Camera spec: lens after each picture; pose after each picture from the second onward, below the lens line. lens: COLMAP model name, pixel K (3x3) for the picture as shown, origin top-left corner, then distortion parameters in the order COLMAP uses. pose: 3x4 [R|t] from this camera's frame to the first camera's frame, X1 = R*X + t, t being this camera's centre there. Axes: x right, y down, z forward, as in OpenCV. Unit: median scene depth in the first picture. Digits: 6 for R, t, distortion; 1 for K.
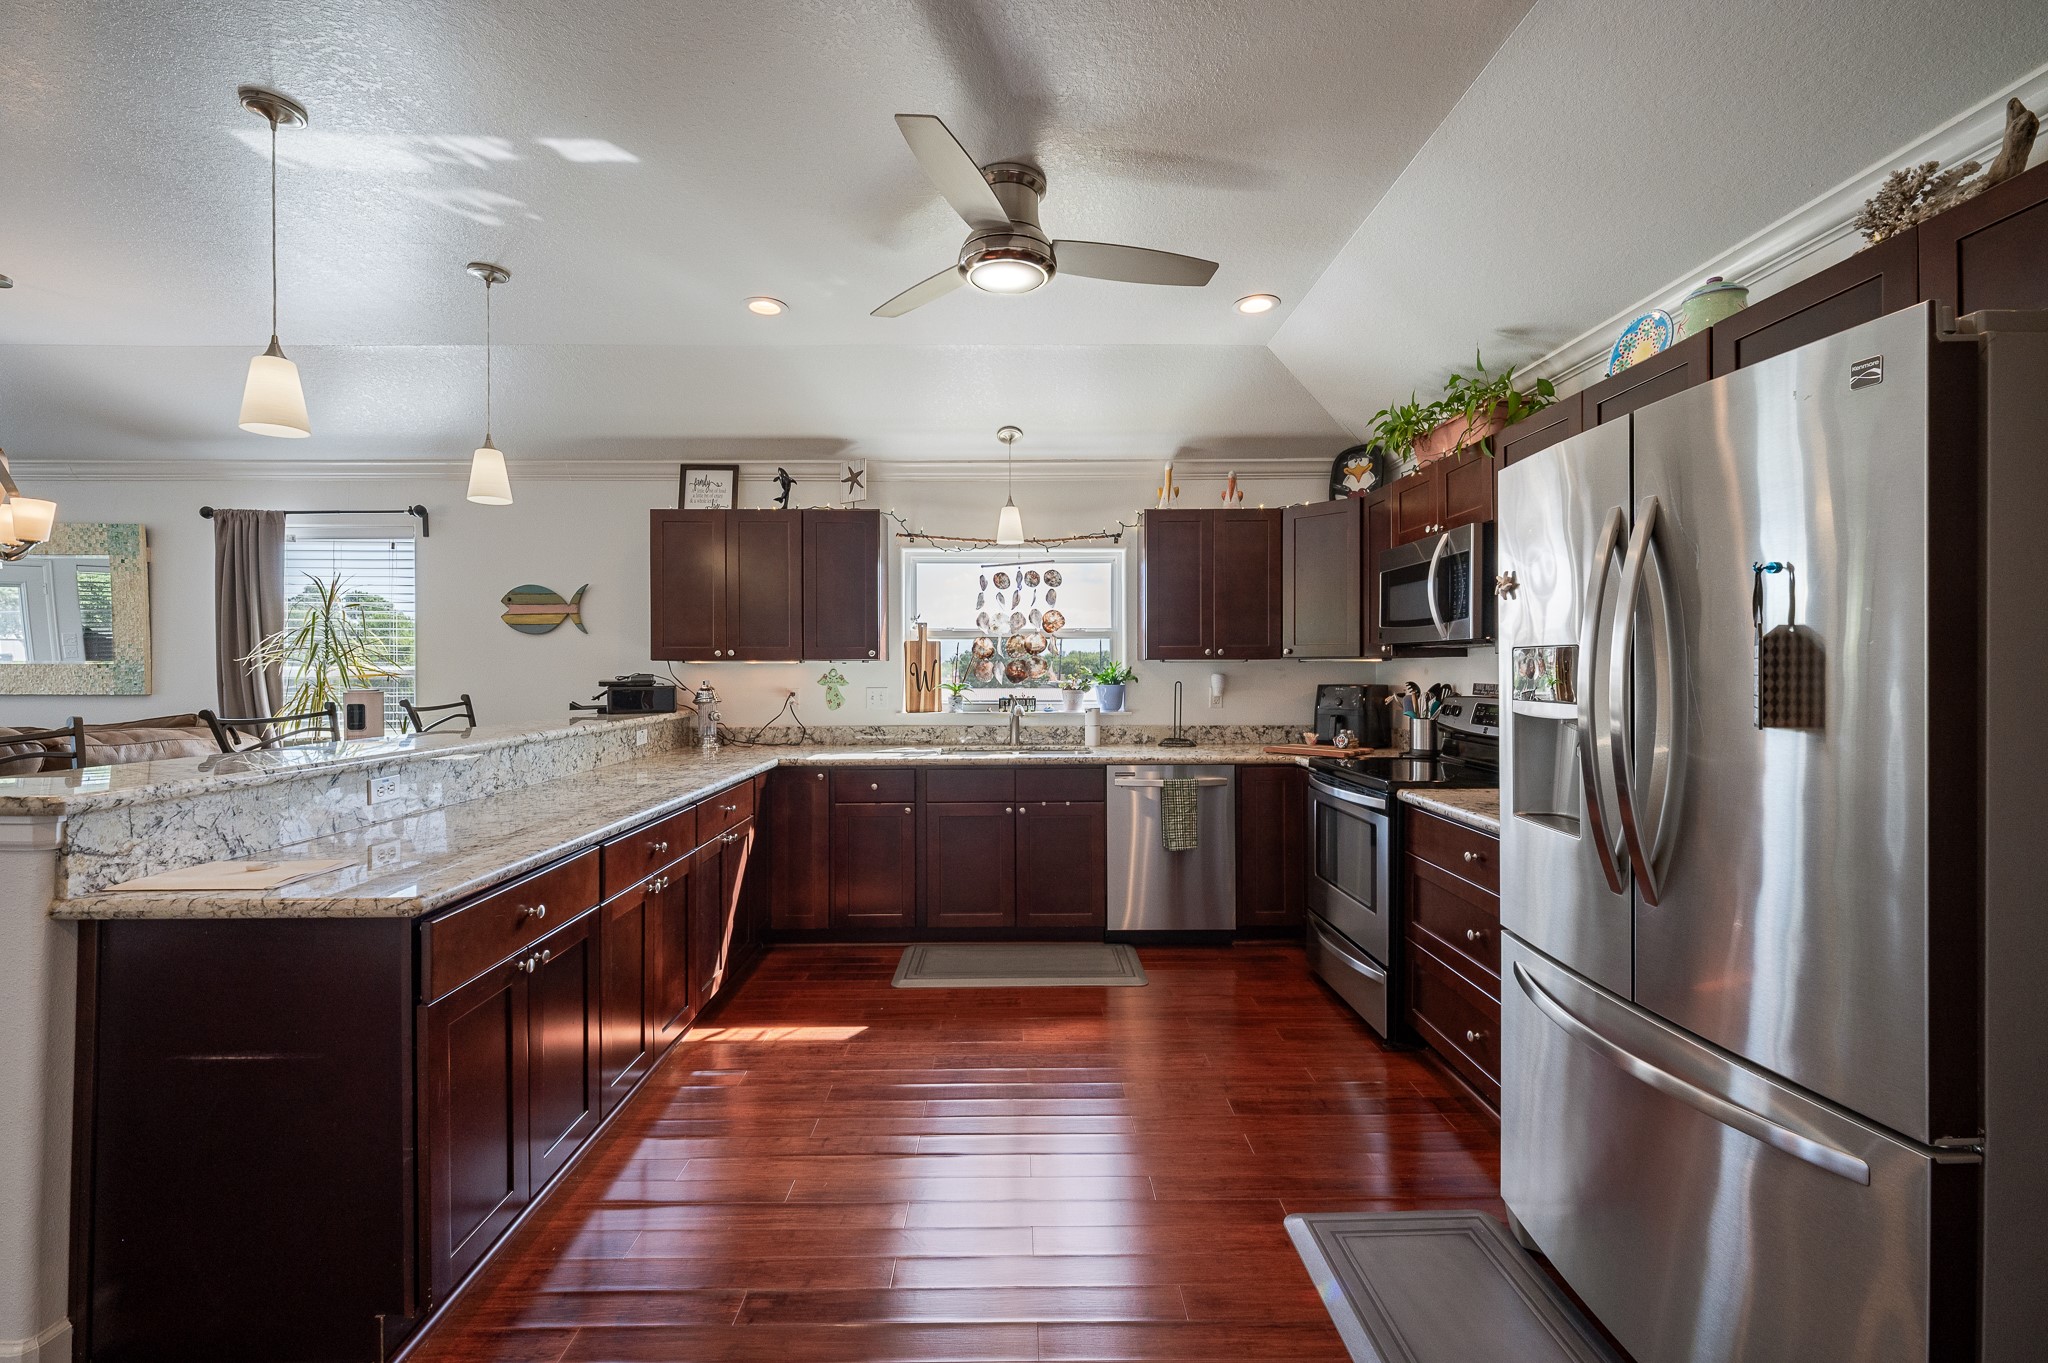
lens RADIAL K [[852.6, 0, 1025.0], [0, 852.6, 669.7], [0, 0, 1]] dist [0.005565, -0.003279]
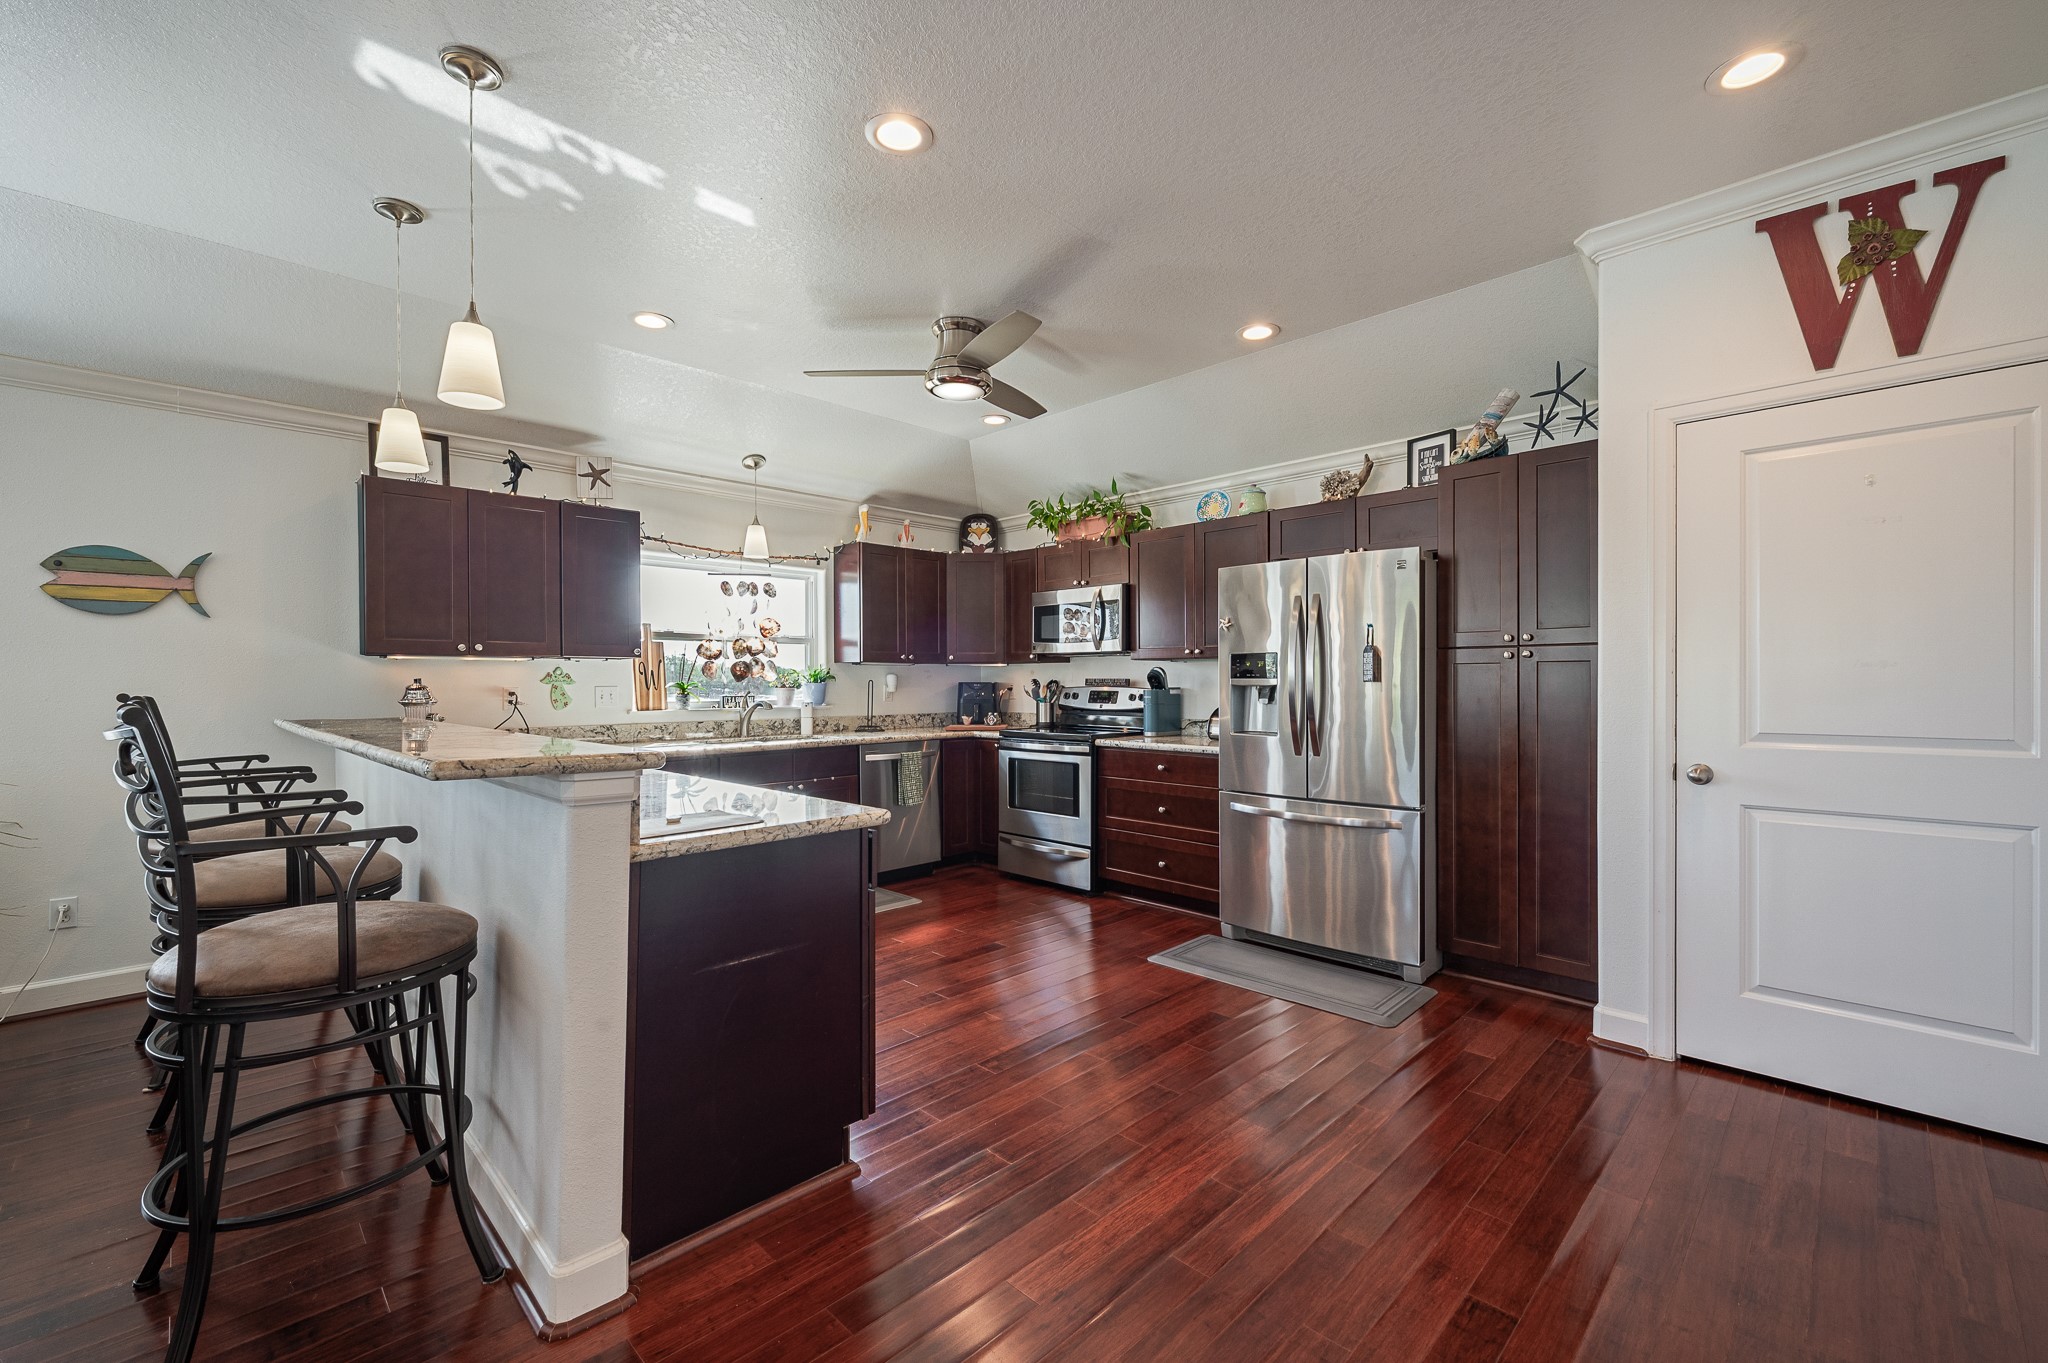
lens RADIAL K [[852.6, 0, 1024.5], [0, 852.6, 684.6], [0, 0, 1]] dist [0.005565, -0.003279]
pose [[0.709504, -0.002536, 0.704697, -0.551911], [0.003159, 0.999995, 0.000417, 0.020858], [-0.704695, 0.001930, 0.709508, -0.056749]]
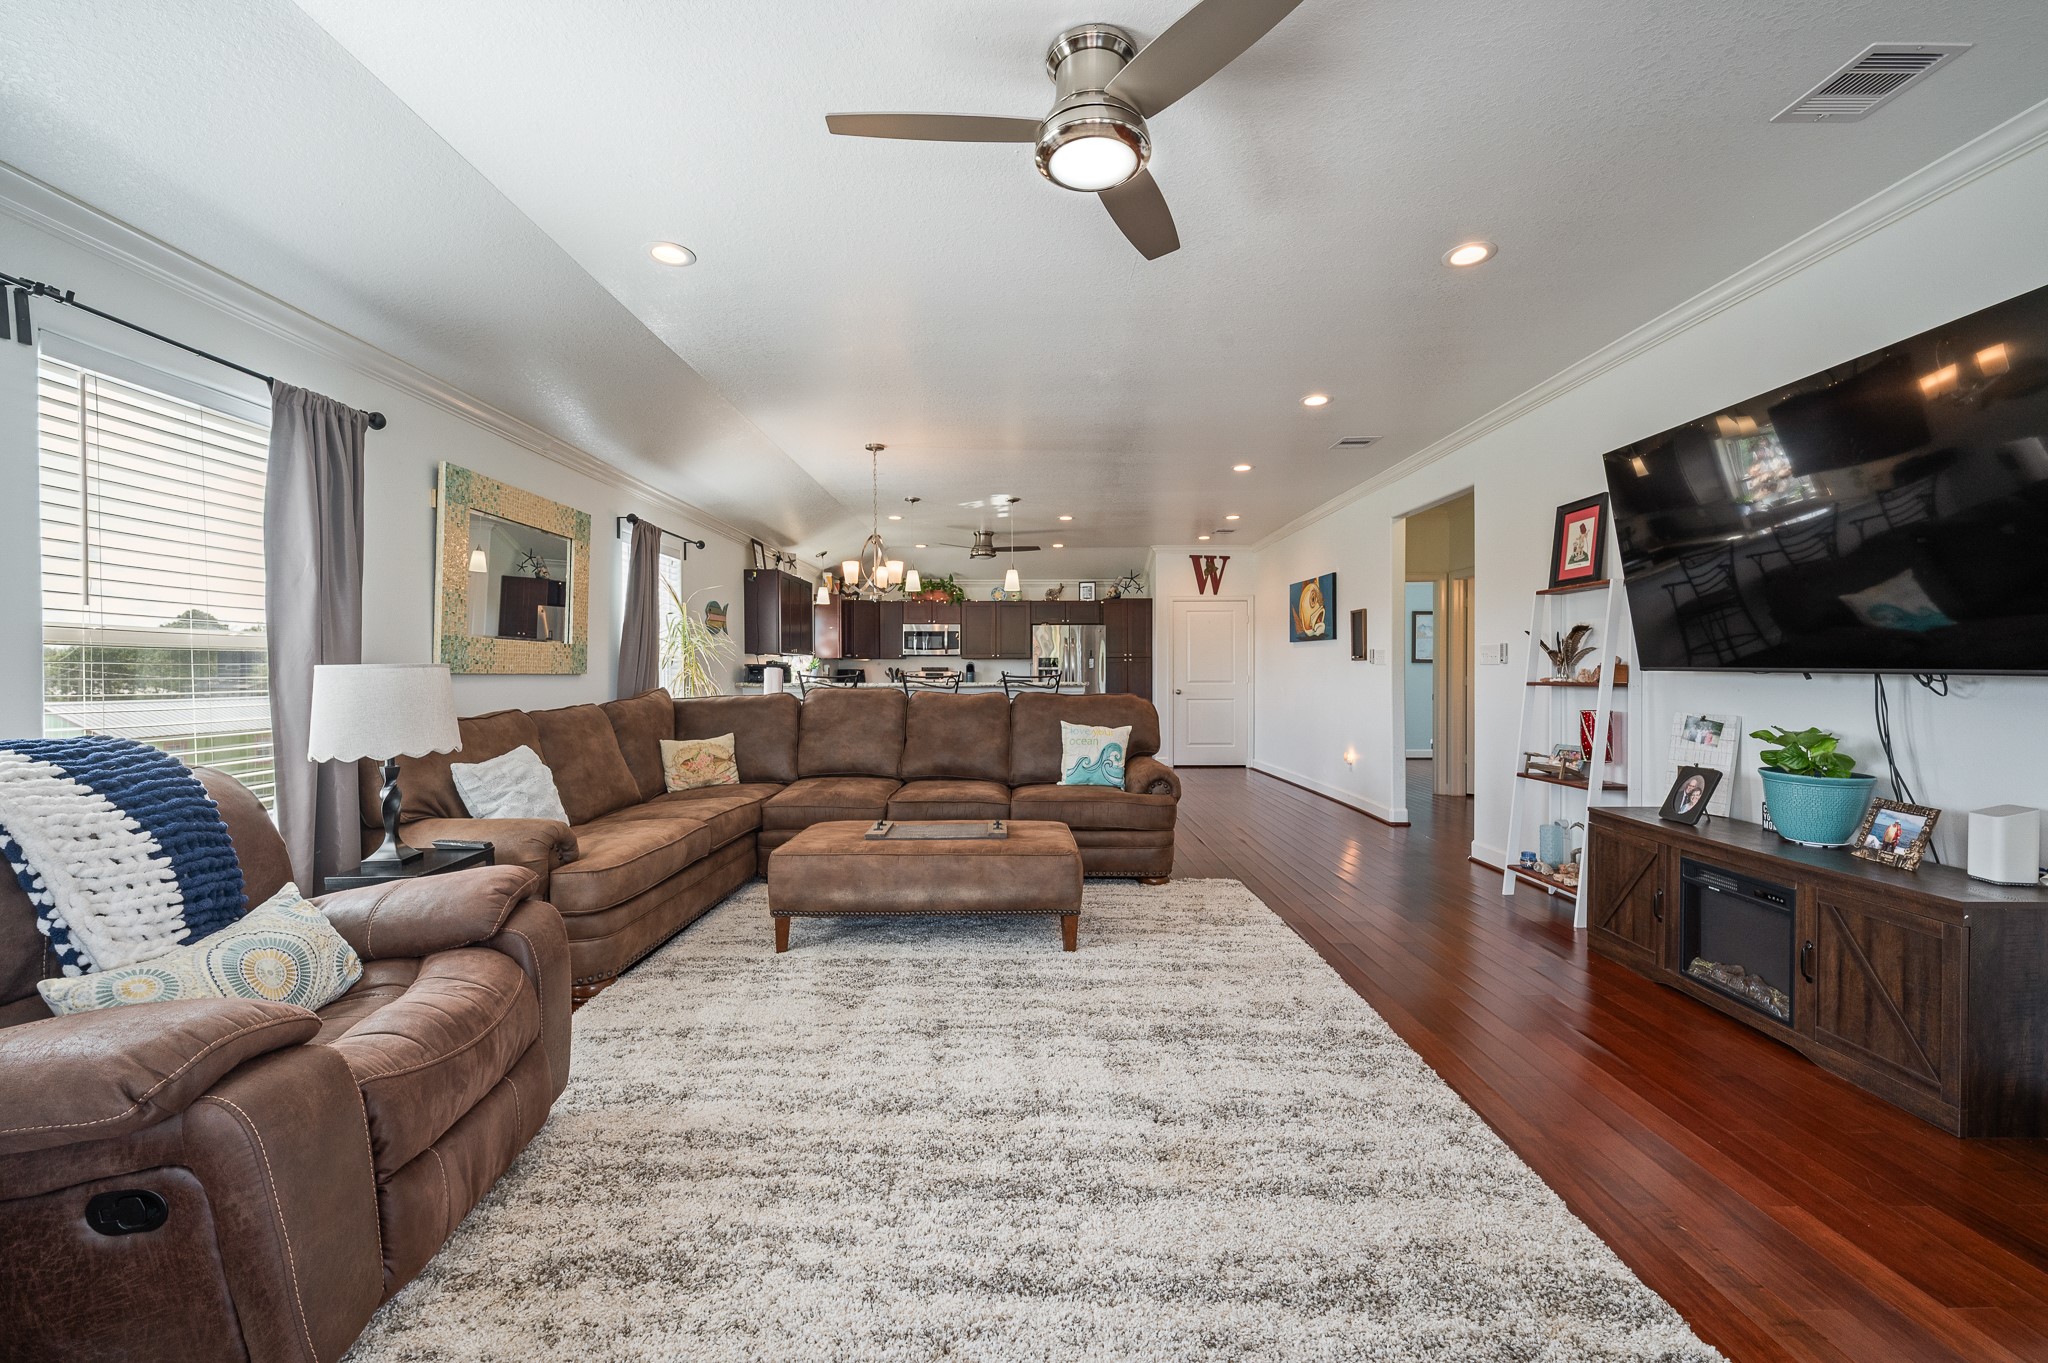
lens RADIAL K [[852.6, 0, 1025.1], [0, 852.6, 678.9], [0, 0, 1]] dist [0.005565, -0.003279]
pose [[0.004393, -0.006100, 0.999972, -2.172474], [0.004742, 0.999970, 0.006079, 0.033435], [-0.999979, 0.004715, 0.004422, 0.456698]]
